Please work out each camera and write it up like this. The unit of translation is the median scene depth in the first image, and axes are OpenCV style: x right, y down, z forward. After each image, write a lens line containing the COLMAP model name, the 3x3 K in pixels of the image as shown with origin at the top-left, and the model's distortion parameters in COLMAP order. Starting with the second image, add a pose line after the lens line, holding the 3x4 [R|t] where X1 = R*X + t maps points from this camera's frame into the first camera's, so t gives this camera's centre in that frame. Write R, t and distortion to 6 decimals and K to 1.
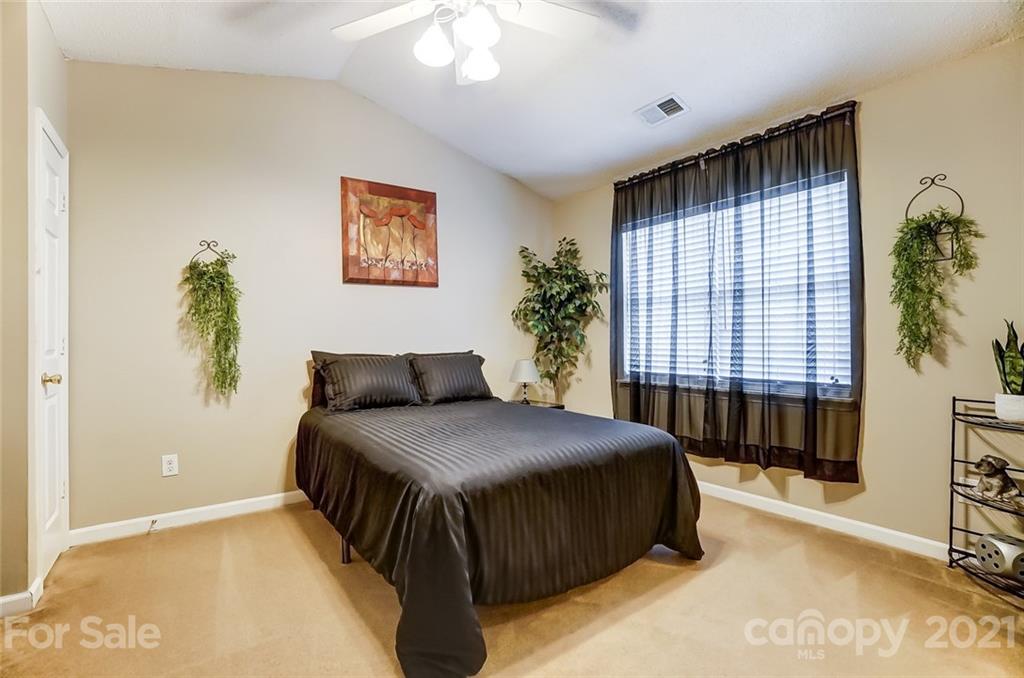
lens RADIAL K [[450.9, 0, 496.2], [0, 450.9, 338.3], [0, 0, 1]] dist [-0.065567, 0.023594]
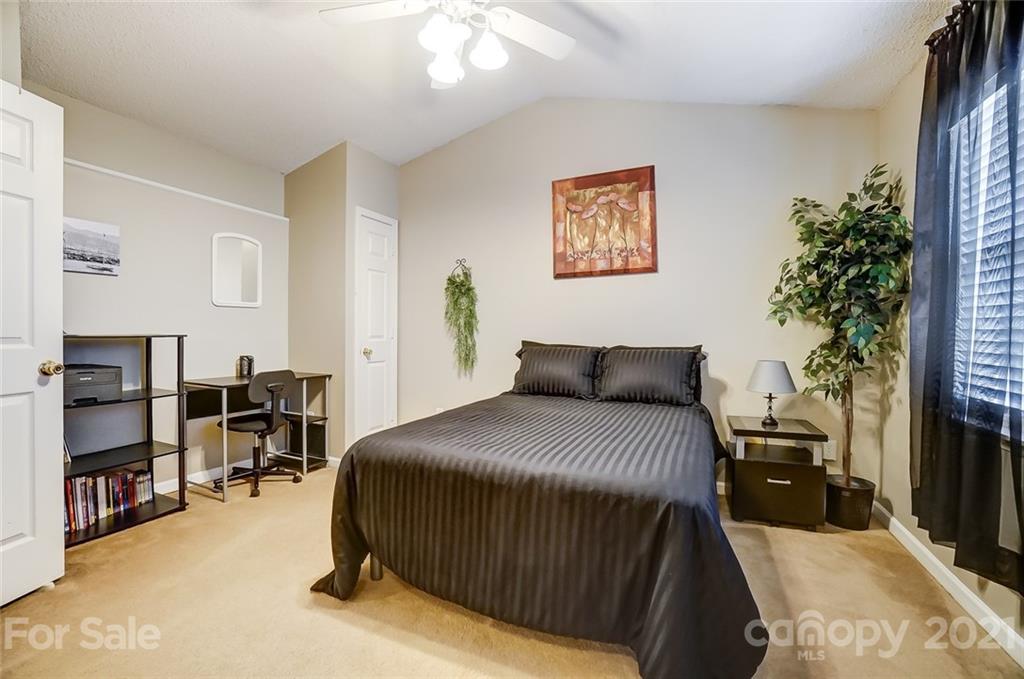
lens RADIAL K [[450.9, 0, 496.2], [0, 450.9, 338.8], [0, 0, 1]] dist [-0.065567, 0.023594]
pose [[0.485401, 0.016008, -0.874145, 0.533696], [-0.005732, 0.999869, 0.015128, 0.005529], [0.874273, -0.002333, 0.485429, 0.338265]]
